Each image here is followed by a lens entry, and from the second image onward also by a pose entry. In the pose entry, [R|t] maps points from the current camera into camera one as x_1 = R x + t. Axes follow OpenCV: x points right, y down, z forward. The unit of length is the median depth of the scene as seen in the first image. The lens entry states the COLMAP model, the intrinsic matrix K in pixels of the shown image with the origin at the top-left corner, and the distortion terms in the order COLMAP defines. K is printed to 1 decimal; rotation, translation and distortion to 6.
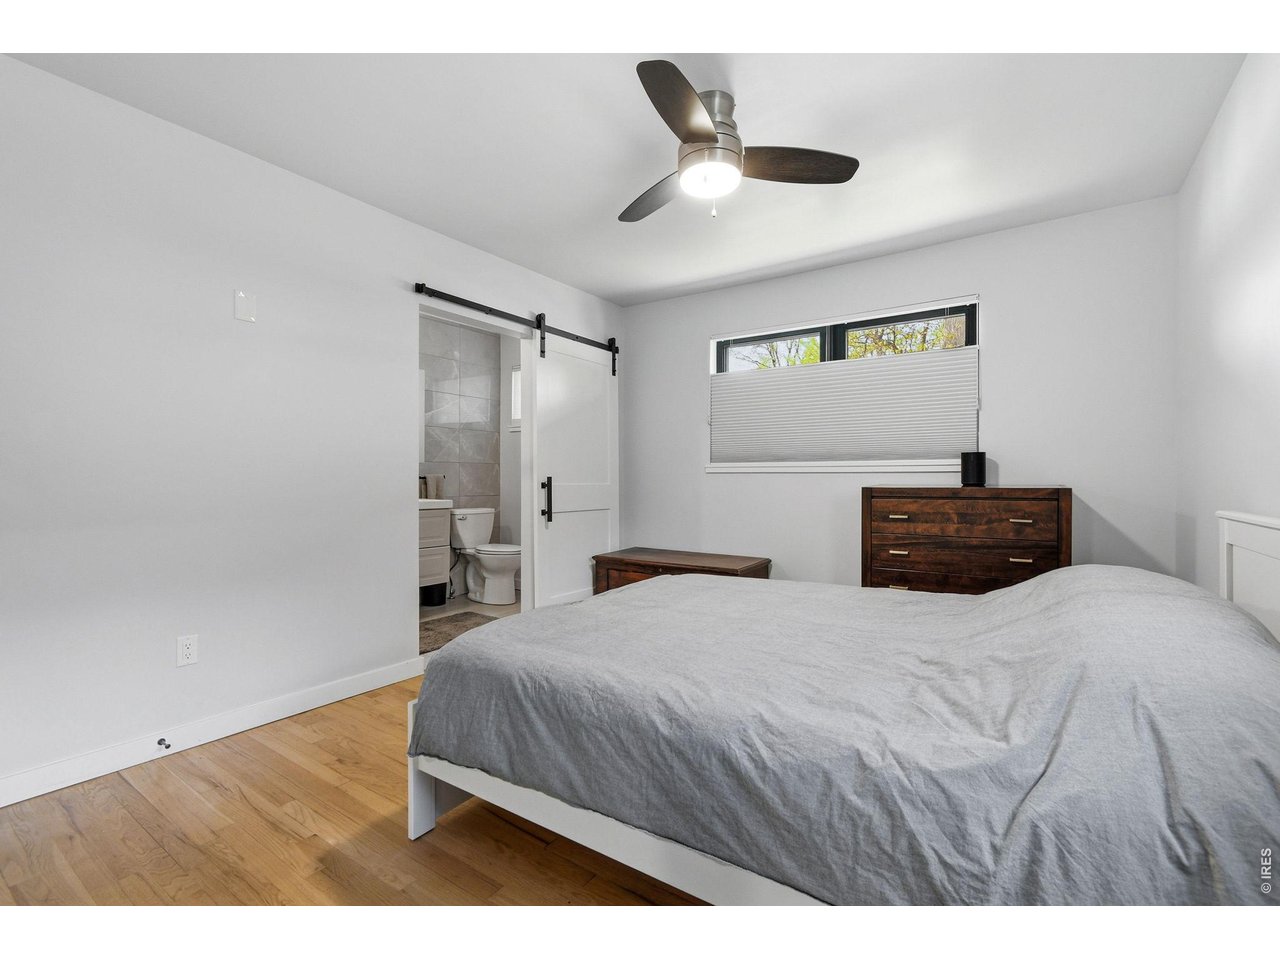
lens RADIAL K [[573.8, 0, 637.9], [0, 573.8, 482.3], [0, 0, 1]] dist [0.007369, 0.000119]
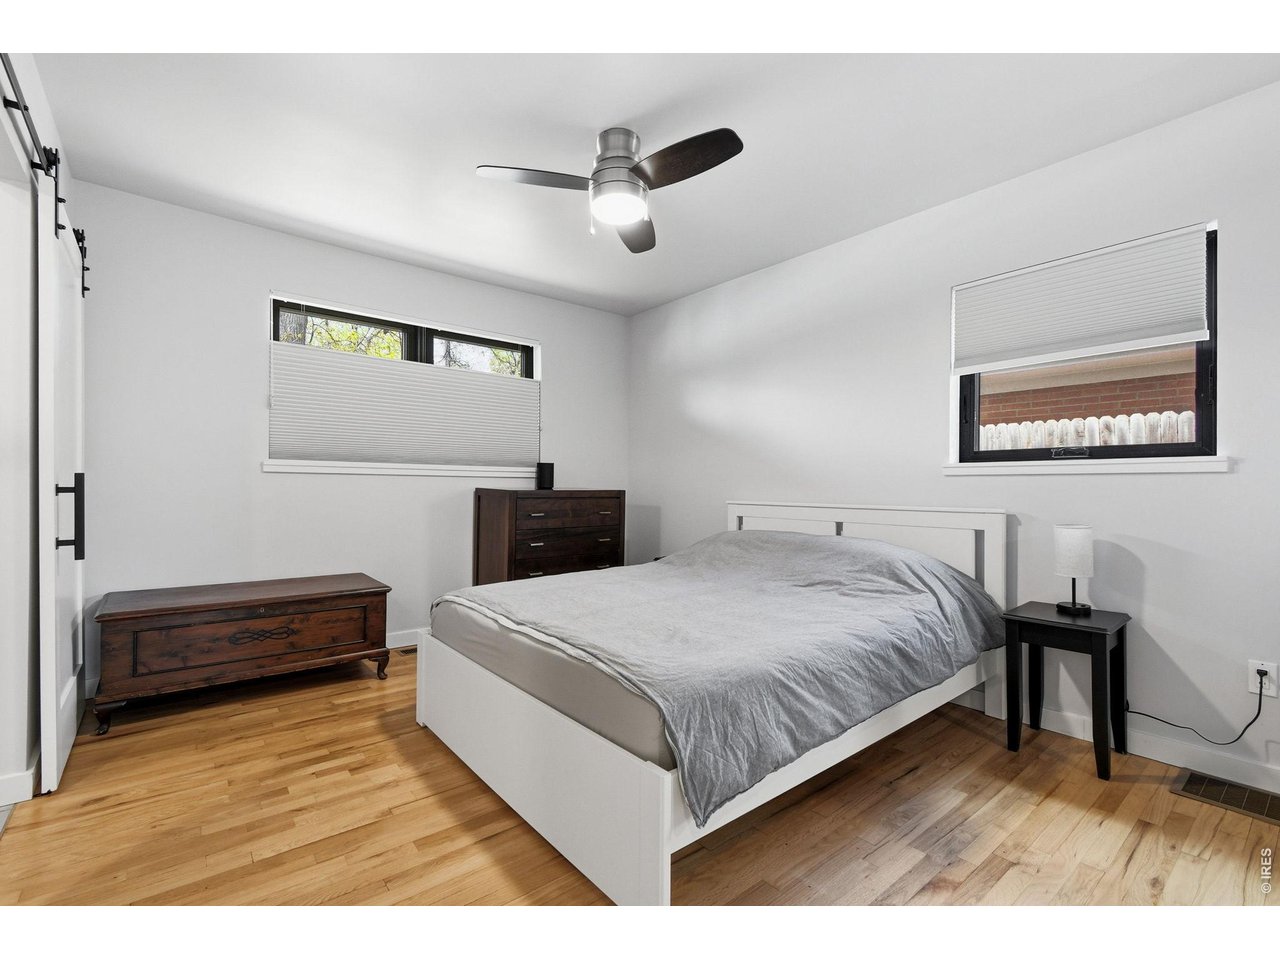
lens RADIAL K [[573.8, 0, 636.8], [0, 573.8, 485.2], [0, 0, 1]] dist [0.007369, 0.000119]
pose [[0.278360, 0.005552, 0.960461, -0.649161], [-0.004661, 0.999979, -0.004430, 0.002667], [-0.960466, -0.003244, 0.278380, 0.471561]]
